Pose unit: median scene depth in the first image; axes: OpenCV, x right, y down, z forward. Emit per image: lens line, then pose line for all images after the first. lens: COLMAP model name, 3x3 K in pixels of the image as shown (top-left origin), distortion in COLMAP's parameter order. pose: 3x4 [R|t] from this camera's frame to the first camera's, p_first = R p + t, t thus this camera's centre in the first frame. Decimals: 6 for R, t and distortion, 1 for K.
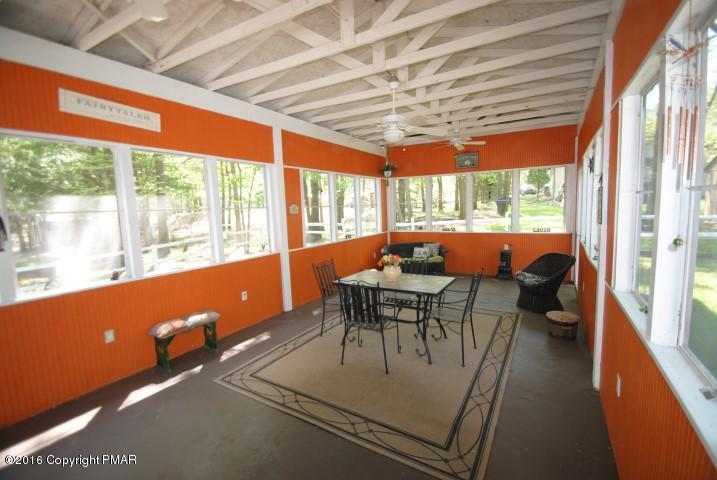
lens RADIAL K [[314.2, 0, 361.3], [0, 314.2, 239.8], [0, 0, 1]] dist [0.013269, -0.017709]
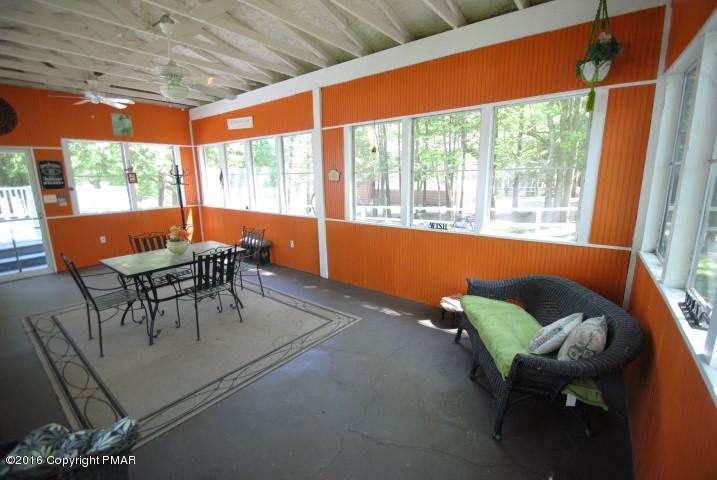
lens RADIAL K [[314.2, 0, 361.3], [0, 314.2, 239.8], [0, 0, 1]] dist [0.013269, -0.017709]
pose [[-0.127121, 0.223848, -0.966298, 0.720521], [-0.093138, 0.967204, 0.236310, -0.144886], [0.987505, 0.120039, -0.102103, 1.245490]]
